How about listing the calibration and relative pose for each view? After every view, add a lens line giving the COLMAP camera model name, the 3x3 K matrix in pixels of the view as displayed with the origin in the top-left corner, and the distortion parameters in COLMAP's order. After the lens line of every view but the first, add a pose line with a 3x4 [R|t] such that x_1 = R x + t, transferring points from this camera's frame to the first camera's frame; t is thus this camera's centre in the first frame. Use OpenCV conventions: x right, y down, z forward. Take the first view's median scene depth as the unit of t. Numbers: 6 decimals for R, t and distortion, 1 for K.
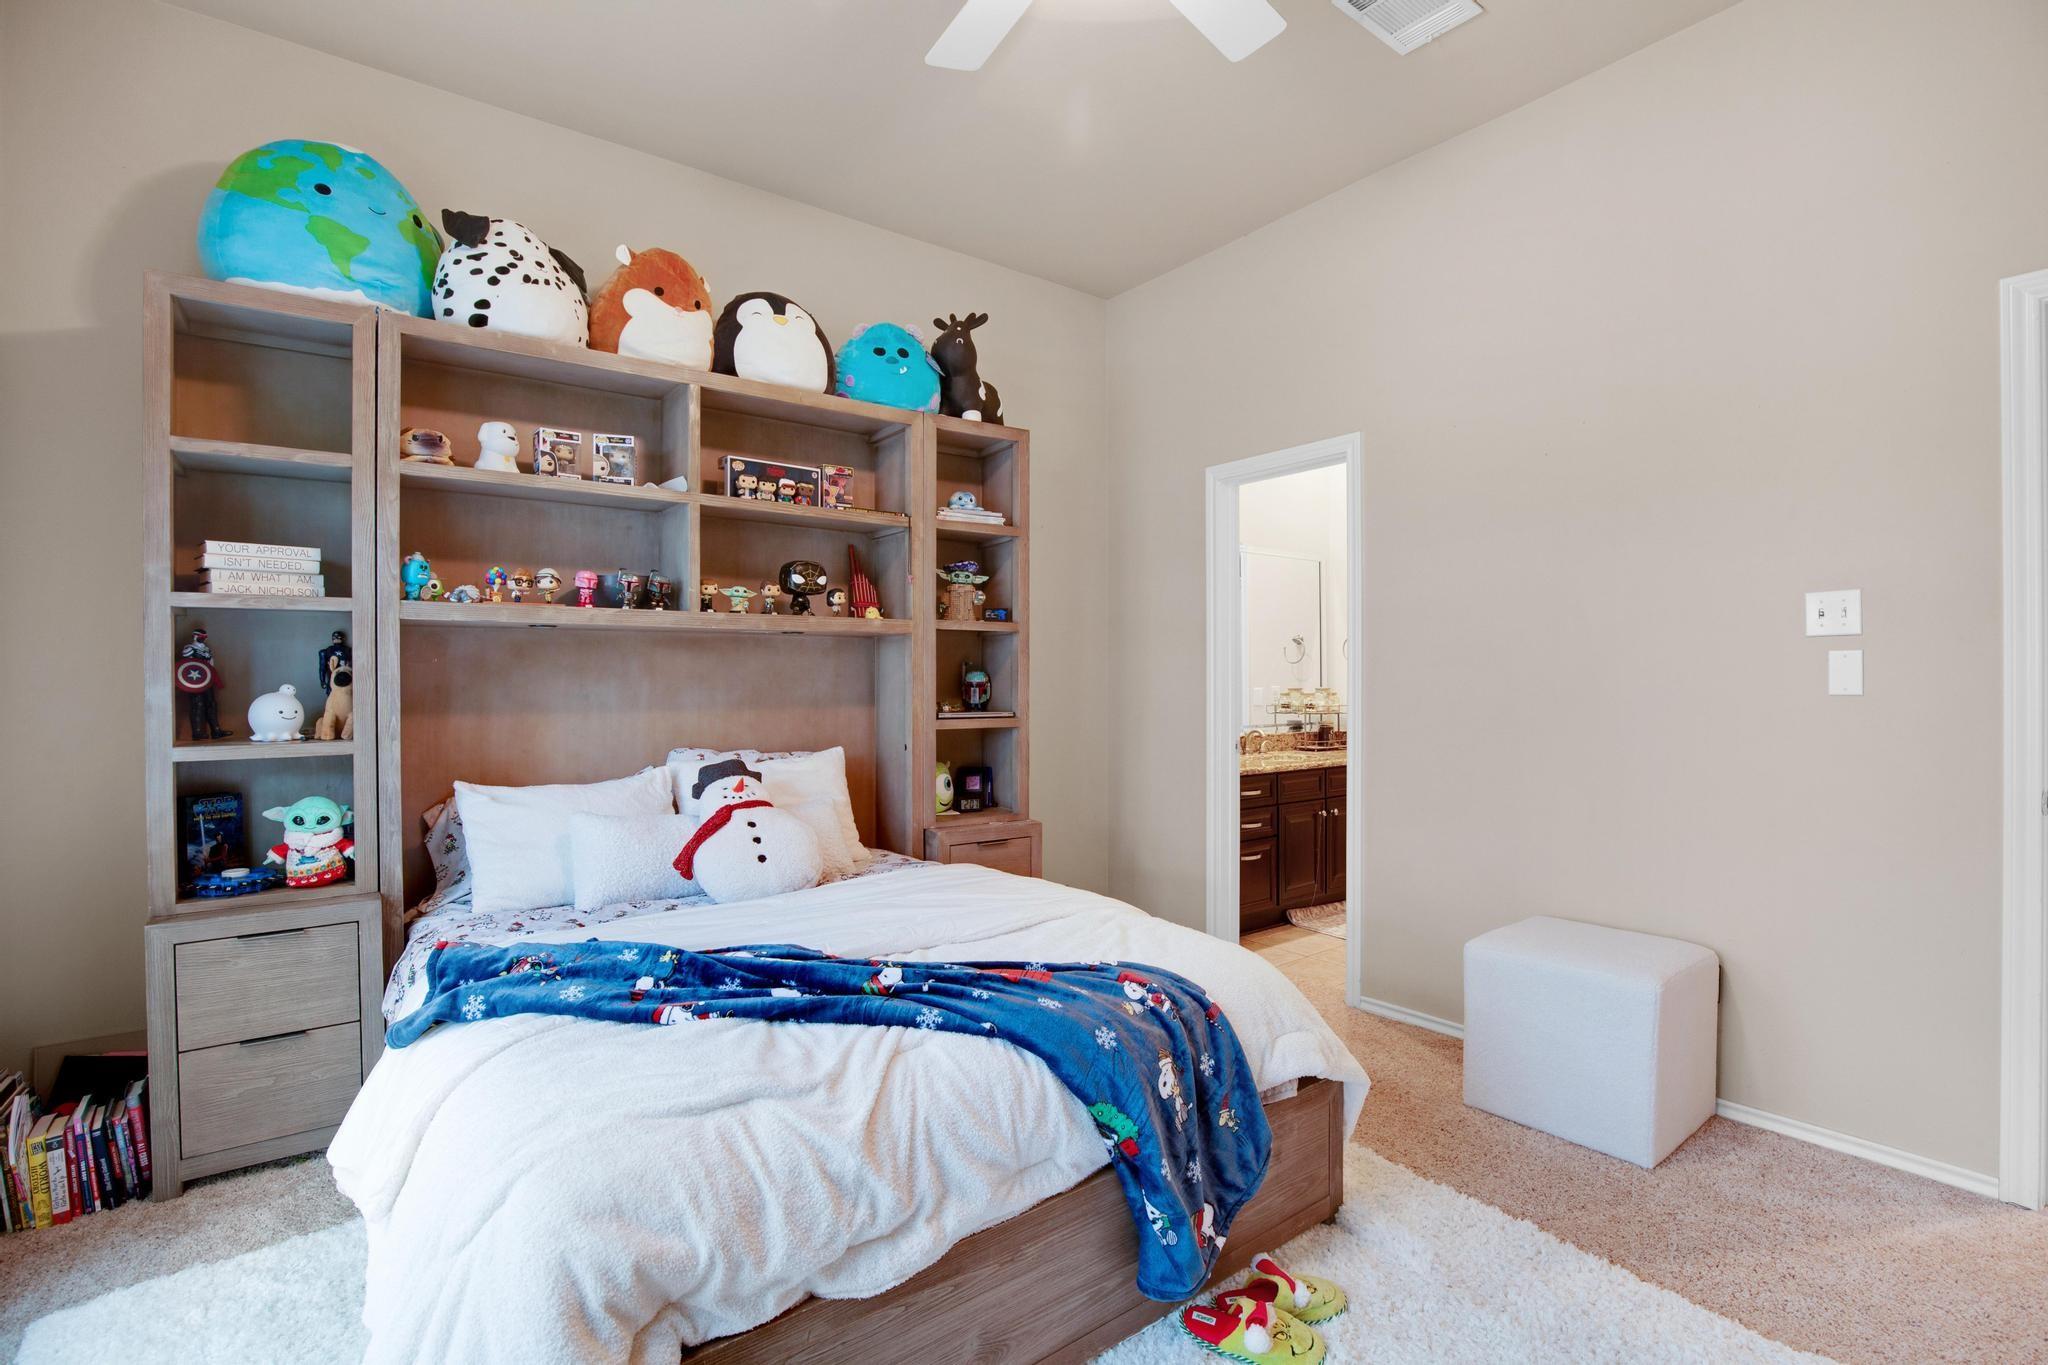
lens RADIAL K [[942.1, 0, 1017.7], [0, 942.1, 688.6], [0, 0, 1]] dist [-0.029614, 0.004870]
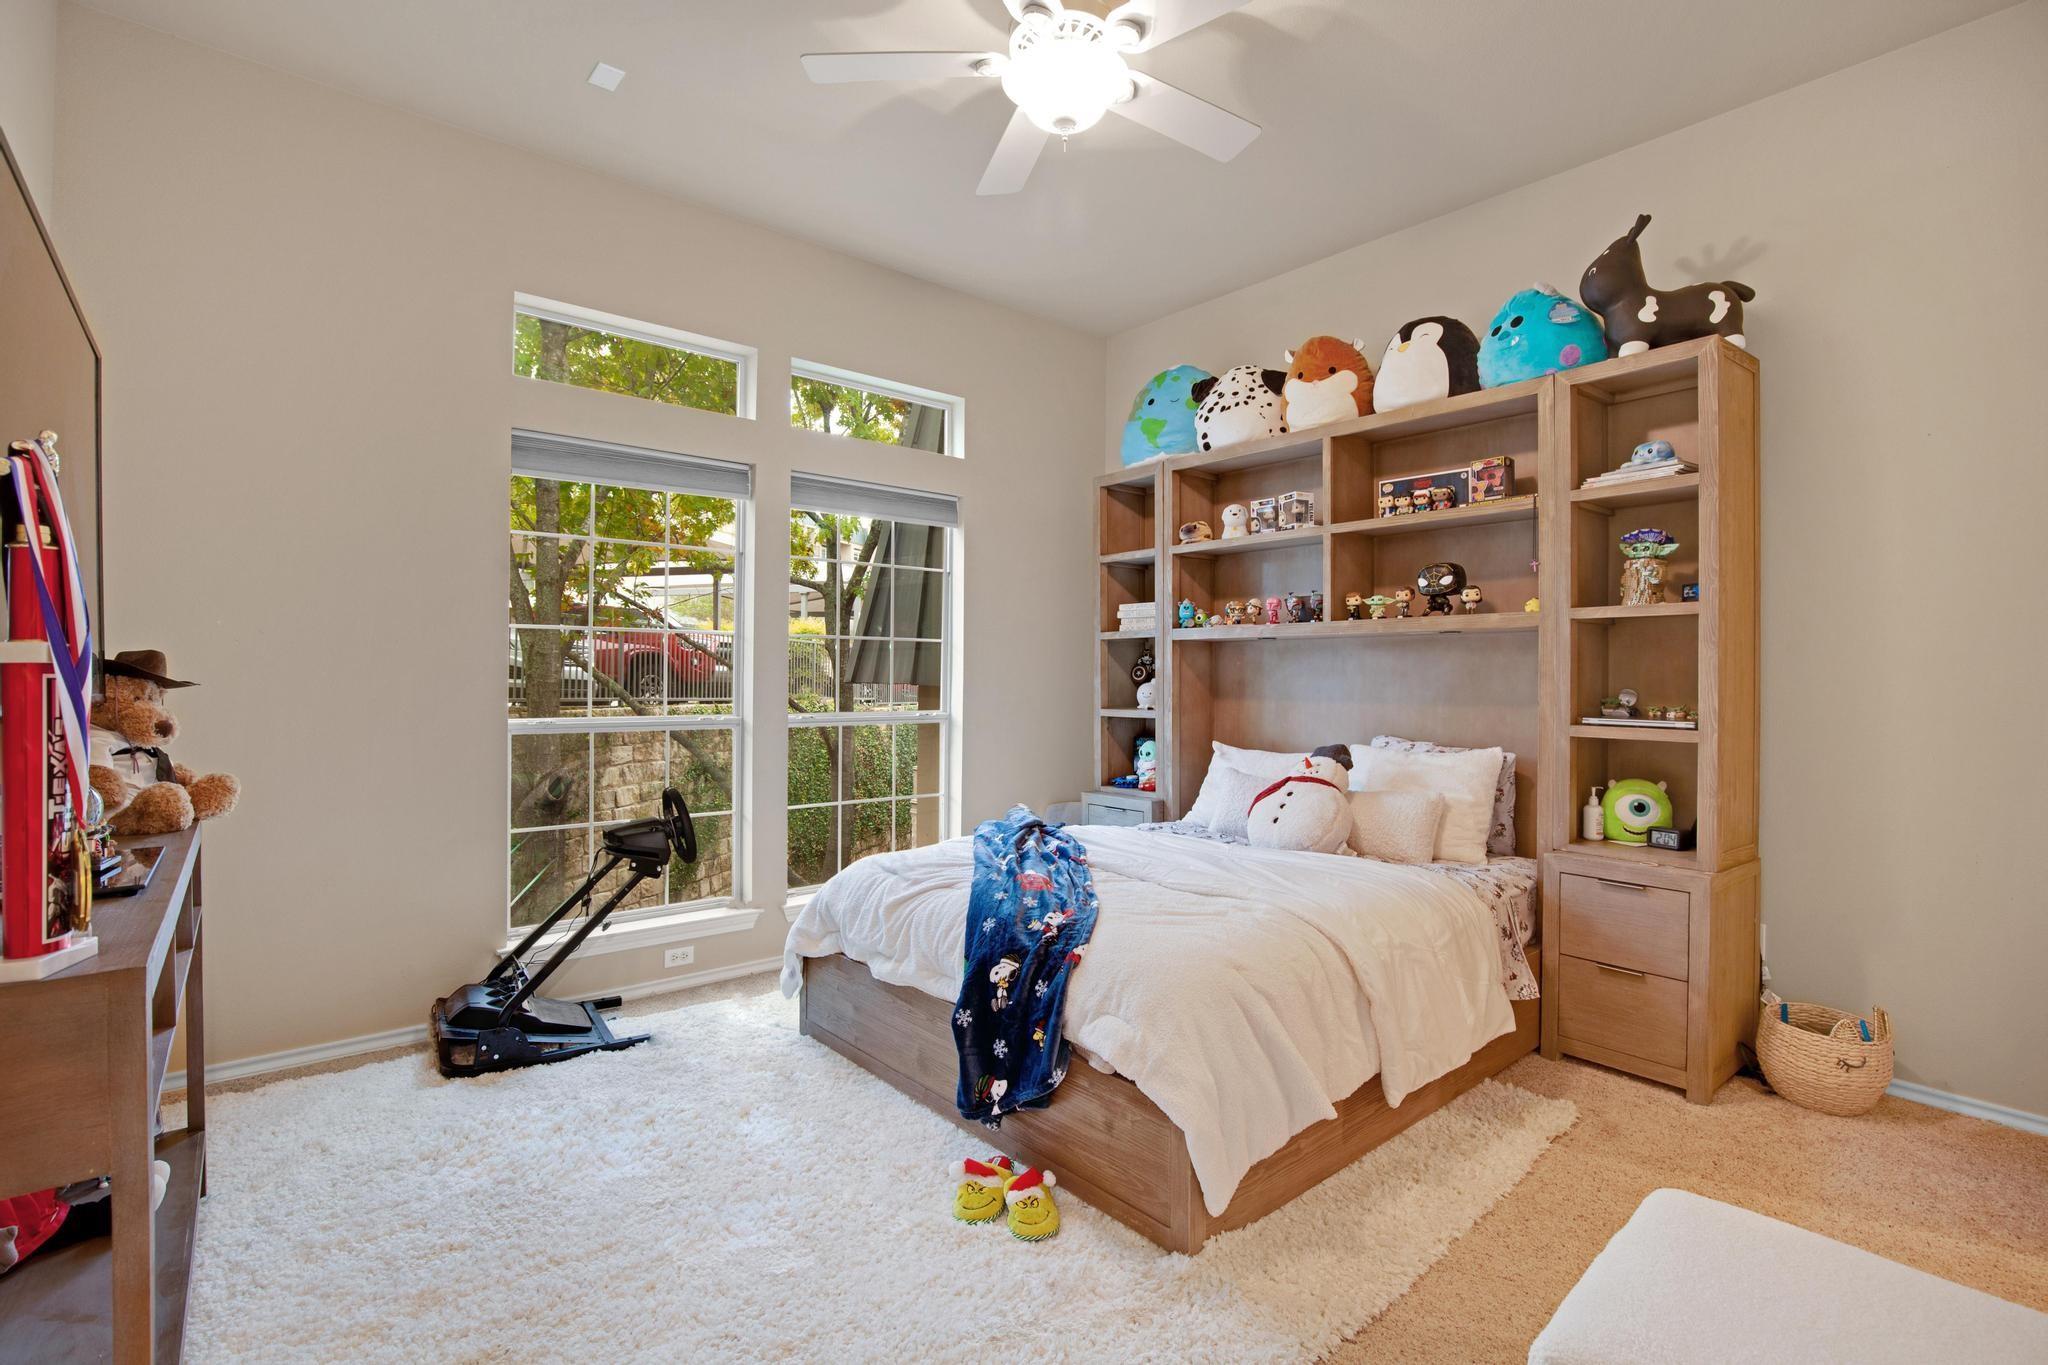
lens RADIAL K [[942.1, 0, 1024.4], [0, 942.1, 672.8], [0, 0, 1]] dist [-0.029614, 0.004870]
pose [[0.049910, 0.003227, -0.998748, 0.829282], [-0.009506, 0.999951, 0.002755, -0.013797], [0.998708, 0.009357, 0.049939, 0.519789]]
